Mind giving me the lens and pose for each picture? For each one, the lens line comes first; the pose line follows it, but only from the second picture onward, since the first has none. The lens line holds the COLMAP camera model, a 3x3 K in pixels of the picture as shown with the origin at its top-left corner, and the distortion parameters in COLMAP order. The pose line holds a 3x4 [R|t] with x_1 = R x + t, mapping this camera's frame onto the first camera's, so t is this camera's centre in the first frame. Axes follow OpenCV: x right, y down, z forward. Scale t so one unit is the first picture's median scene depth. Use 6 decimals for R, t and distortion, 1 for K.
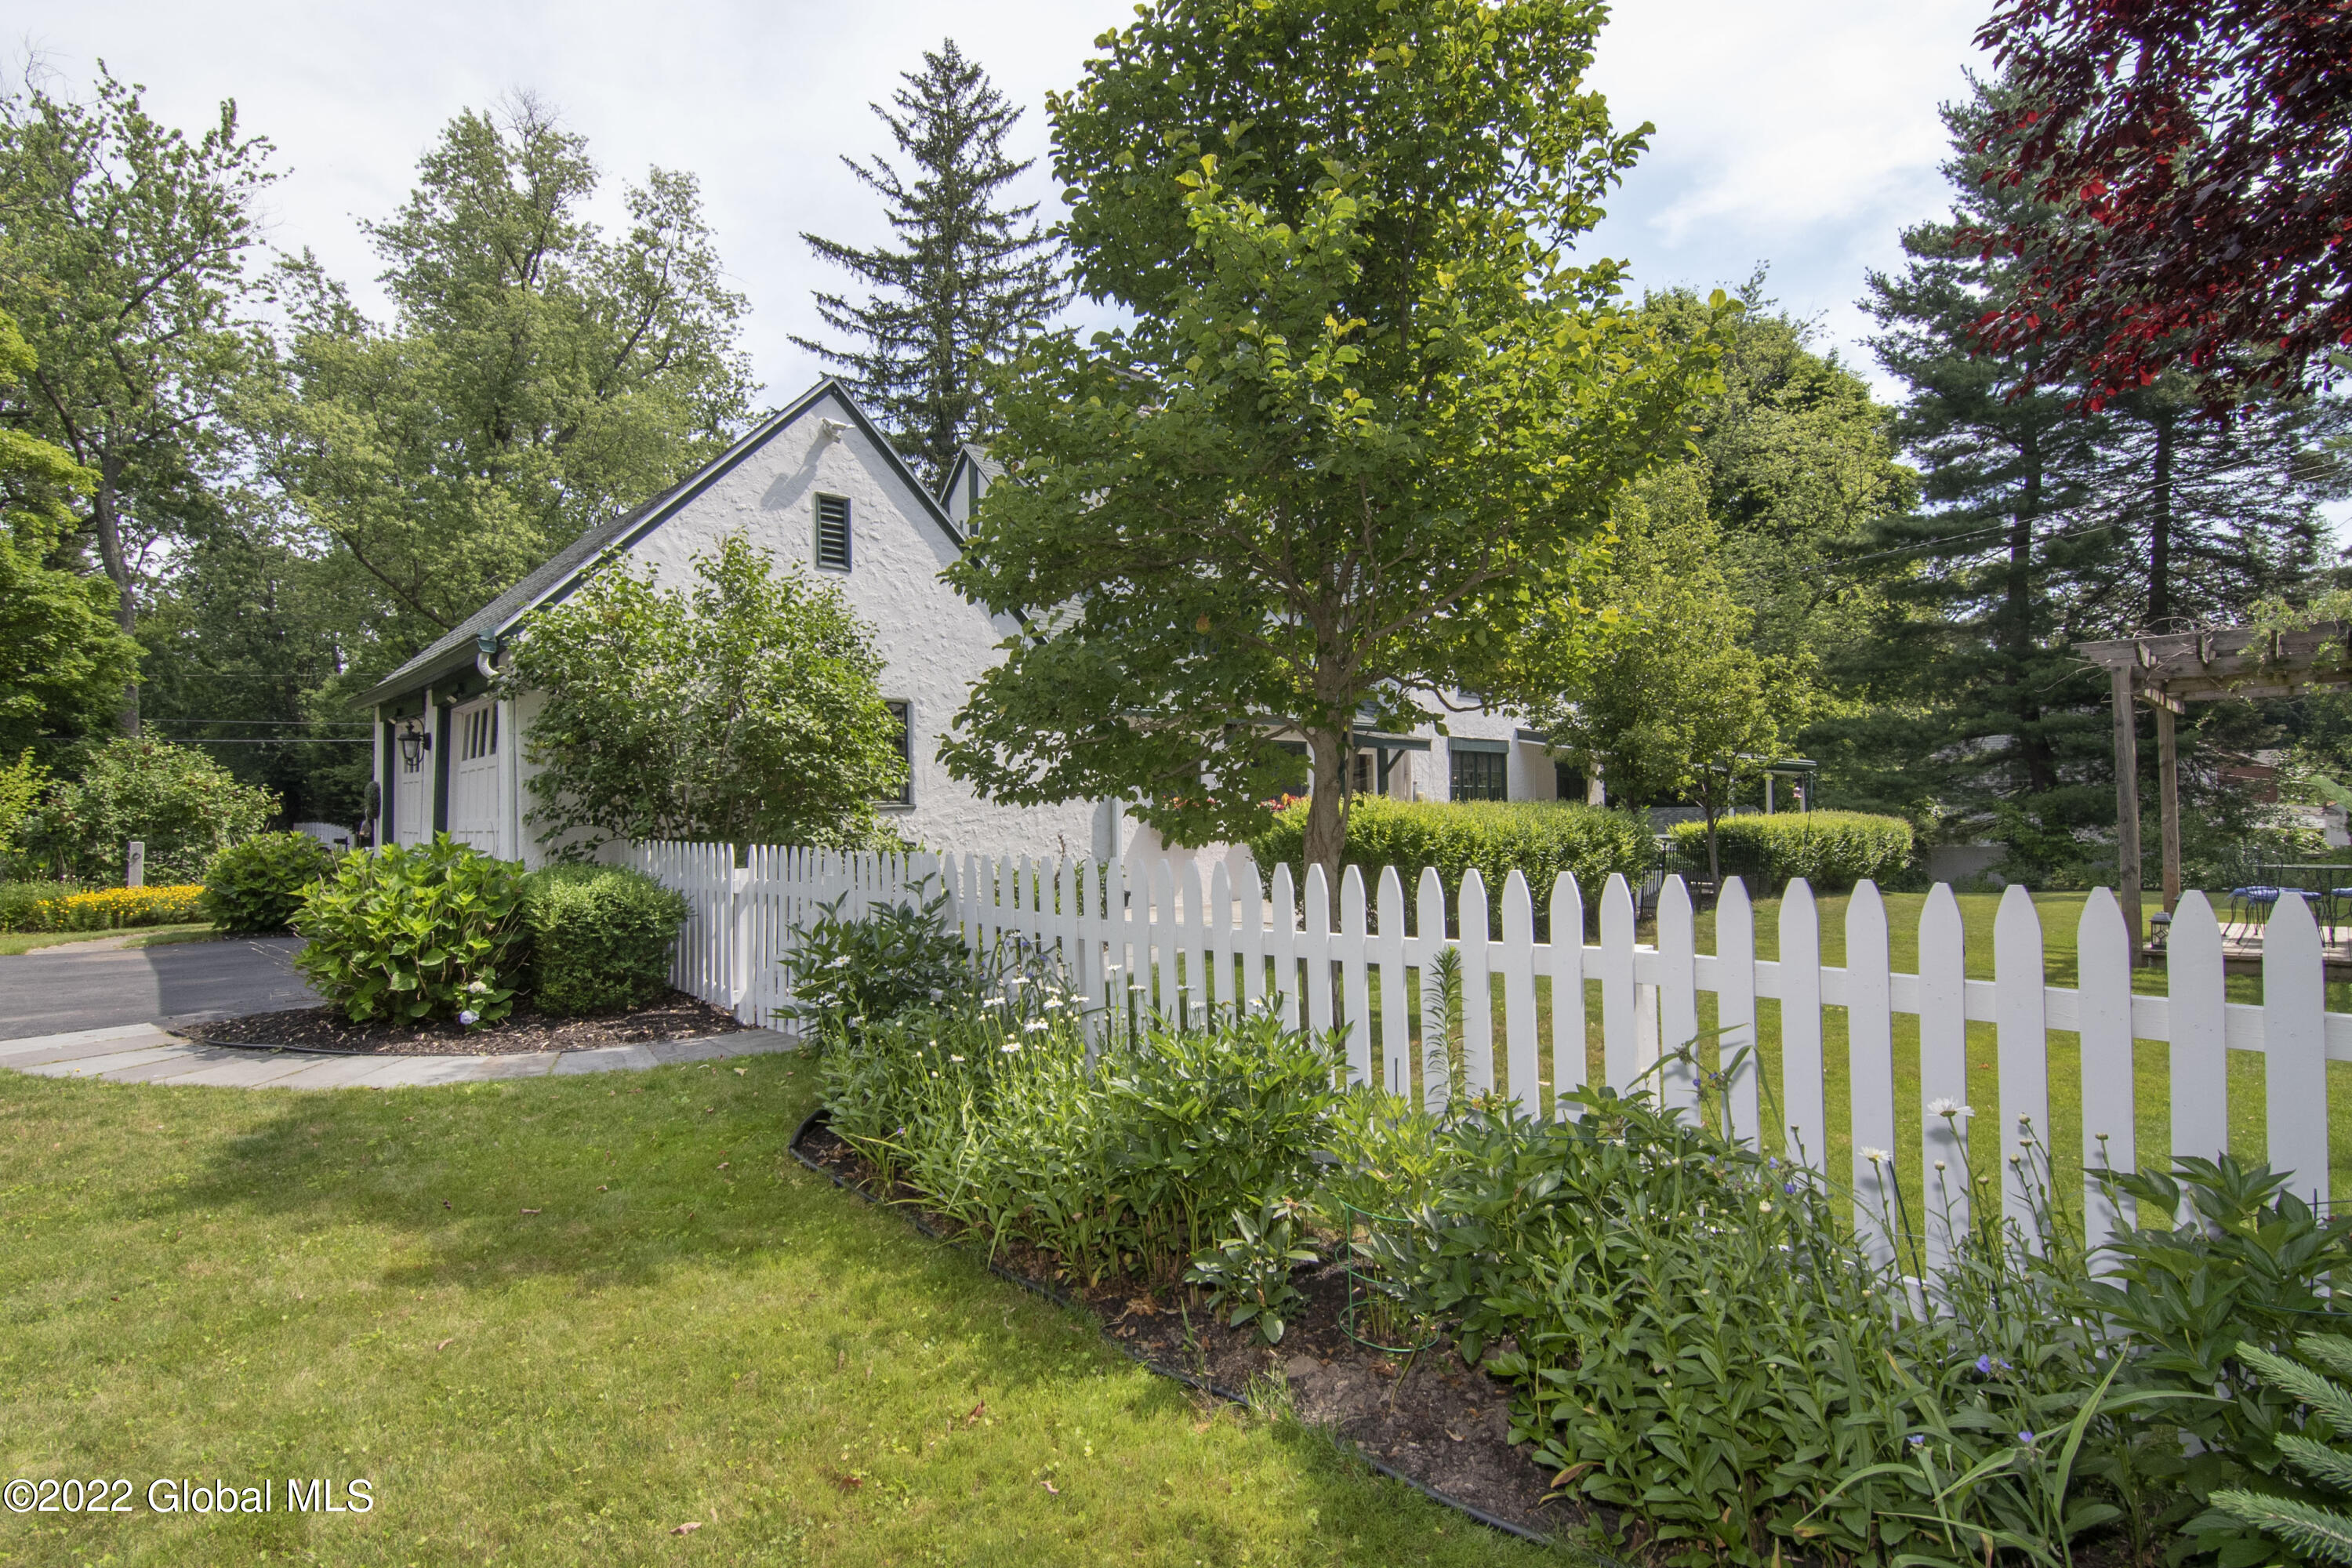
lens RADIAL K [[1133.0, 0, 1176.7], [0, 1133.0, 794.5], [0, 0, 1]] dist [-0.020624, -0.000273]
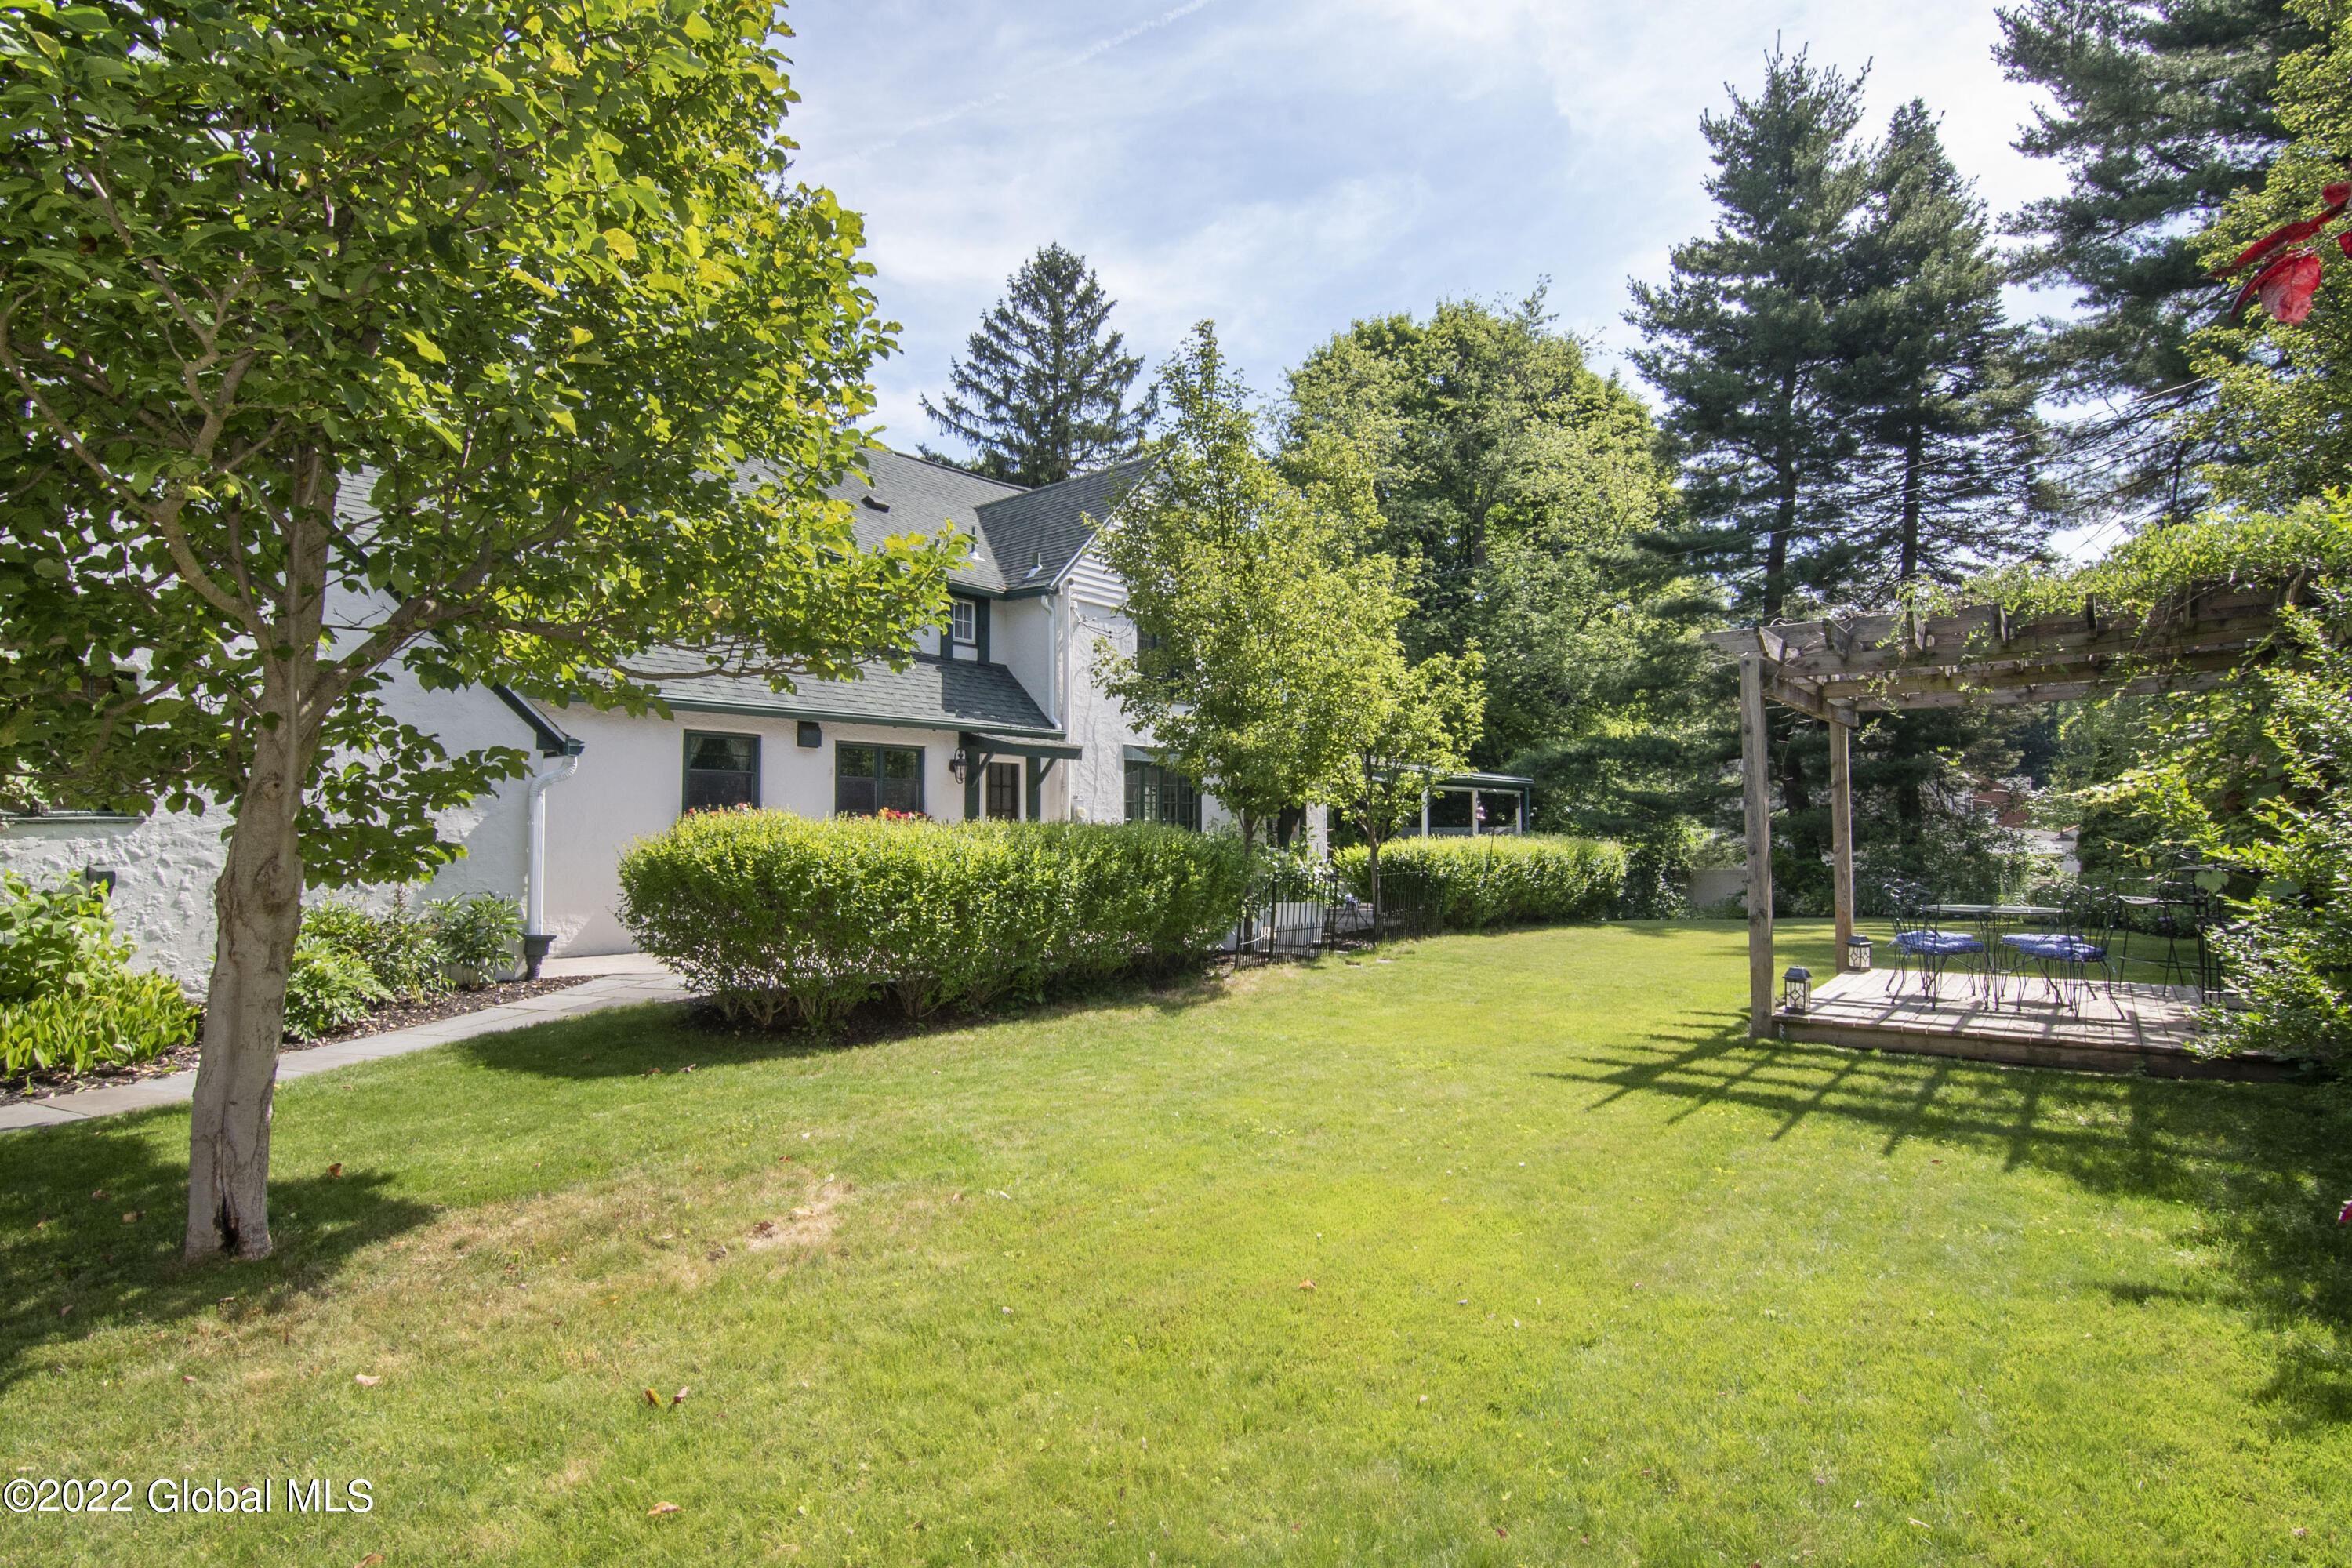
lens RADIAL K [[1131.8, 0, 1176.0], [0, 1131.8, 784.0], [0, 0, 1]] dist [-0.013847, -0.001019]
pose [[0.992654, 0.014295, 0.120138, 0.110134], [-0.011516, 0.999651, -0.023788, -0.000403], [-0.120436, 0.022230, 0.992472, 0.080015]]
